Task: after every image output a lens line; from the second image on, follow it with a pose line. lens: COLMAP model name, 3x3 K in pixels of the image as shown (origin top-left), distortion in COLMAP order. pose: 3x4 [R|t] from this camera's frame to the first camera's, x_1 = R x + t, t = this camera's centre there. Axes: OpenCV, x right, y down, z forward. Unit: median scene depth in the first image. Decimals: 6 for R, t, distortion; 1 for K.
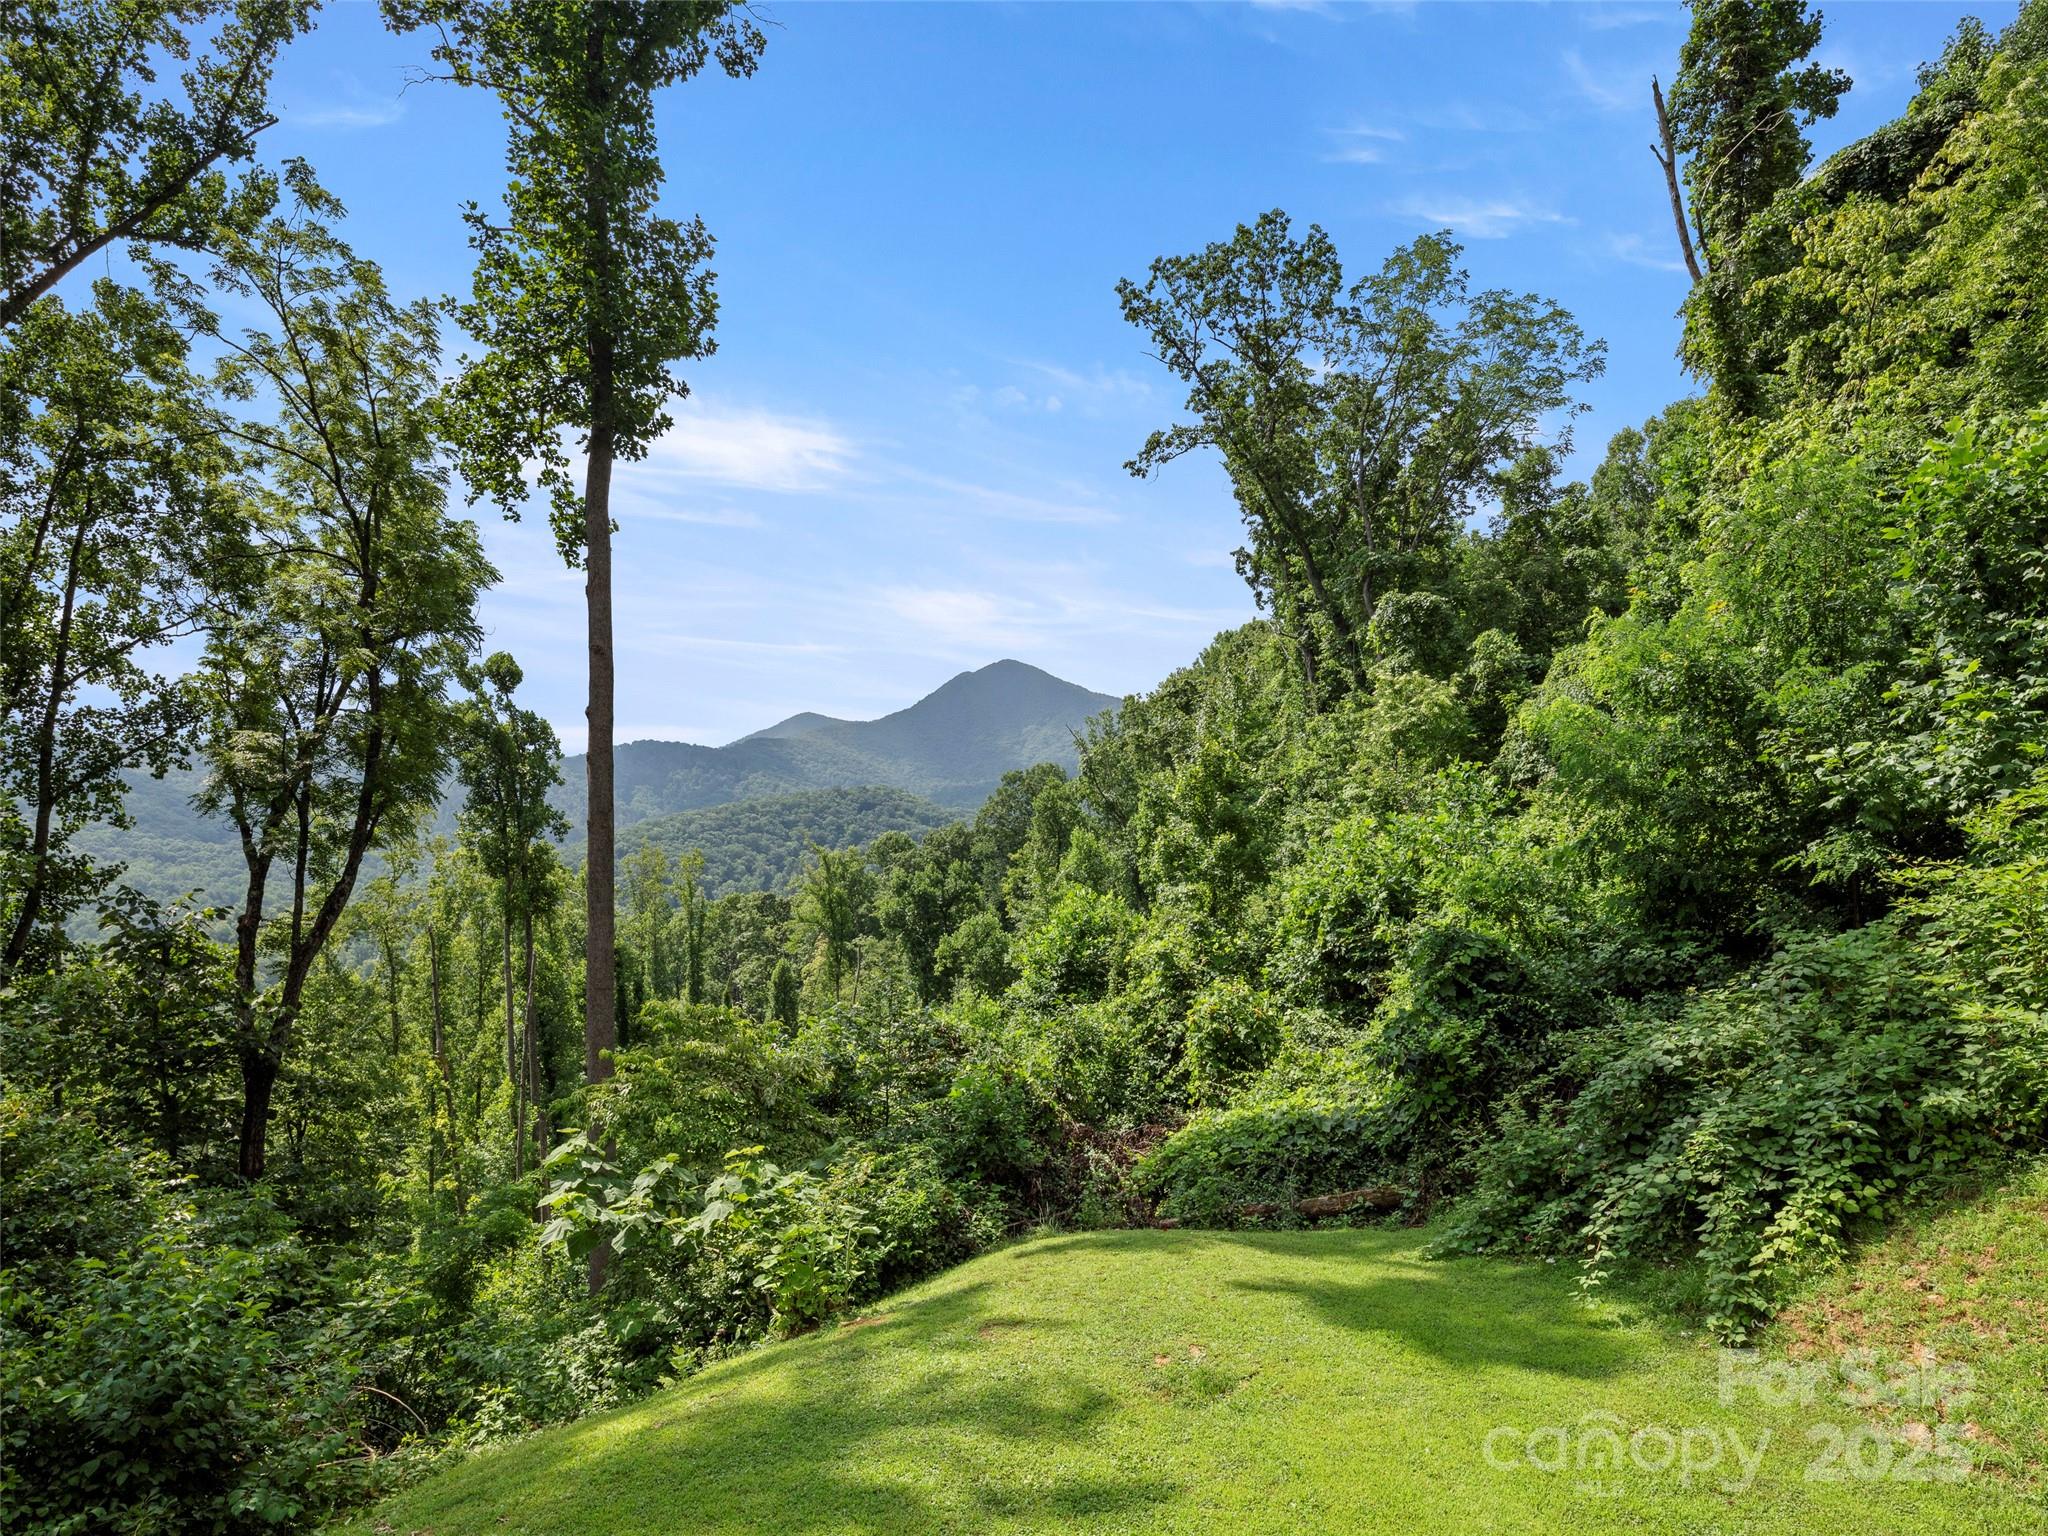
lens RADIAL K [[1111.2, 0, 1048.2], [0, 1111.2, 895.2], [0, 0, 1]] dist [-0.000812, -0.002165]
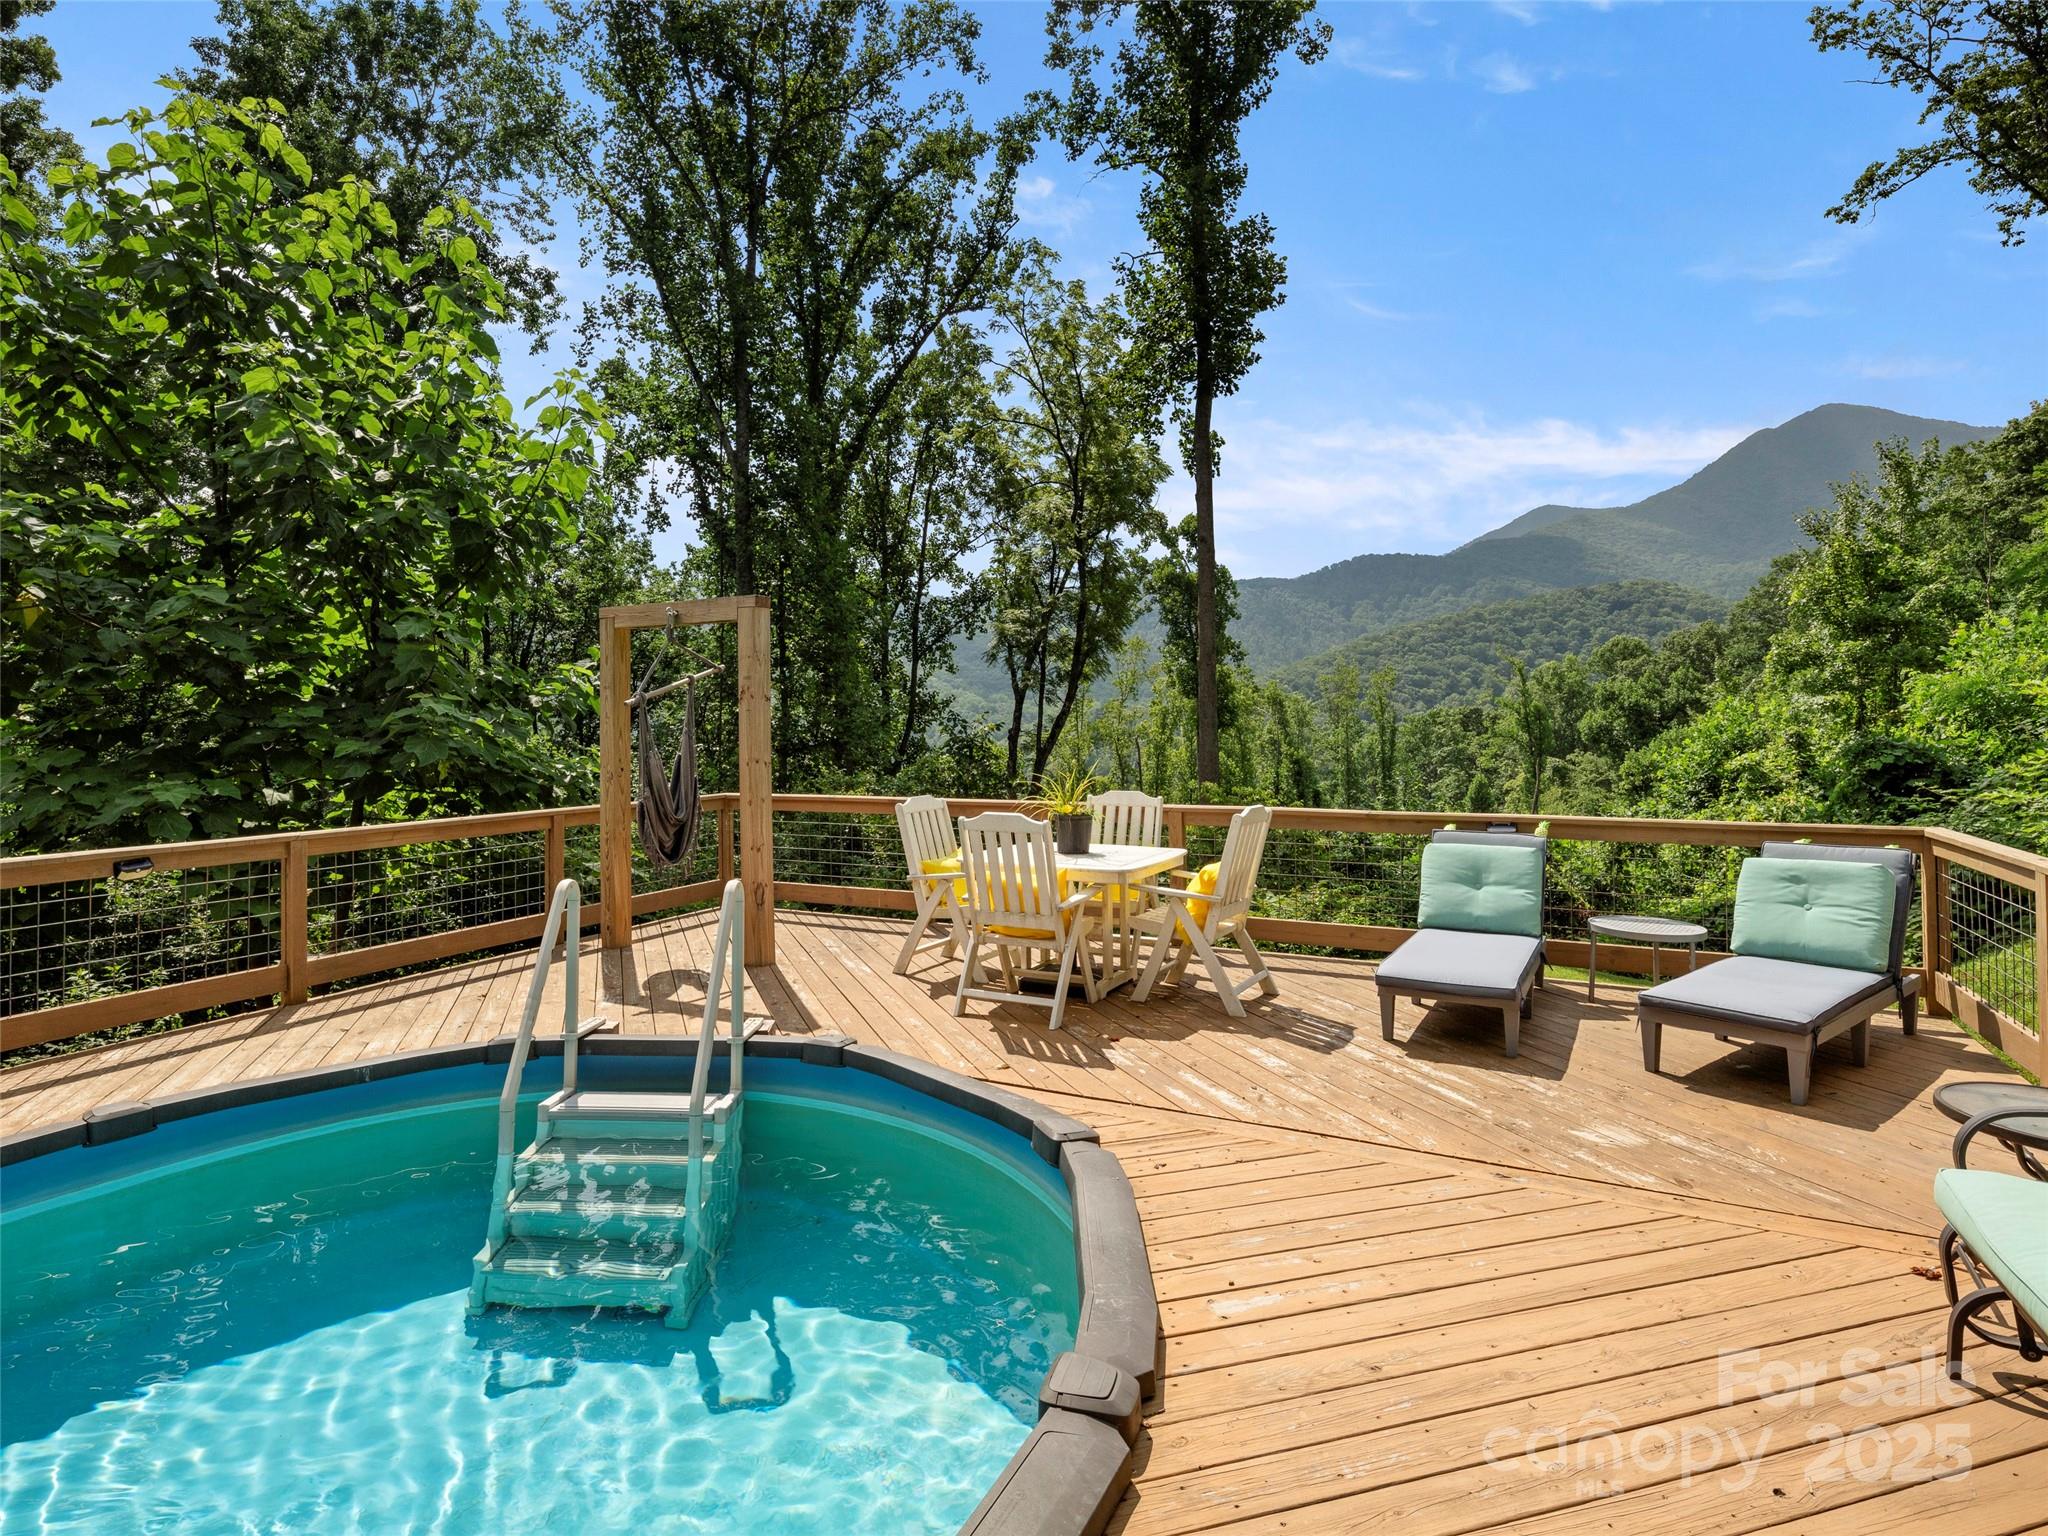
lens RADIAL K [[1111.2, 0, 949.6], [0, 1111.2, 726.5], [0, 0, 1]] dist [-0.000812, -0.002165]
pose [[0.758646, -0.002201, -0.651500, 0.180976], [0.011661, 0.999880, 0.010201, -0.000868], [0.651399, -0.015336, 0.758580, -0.190871]]
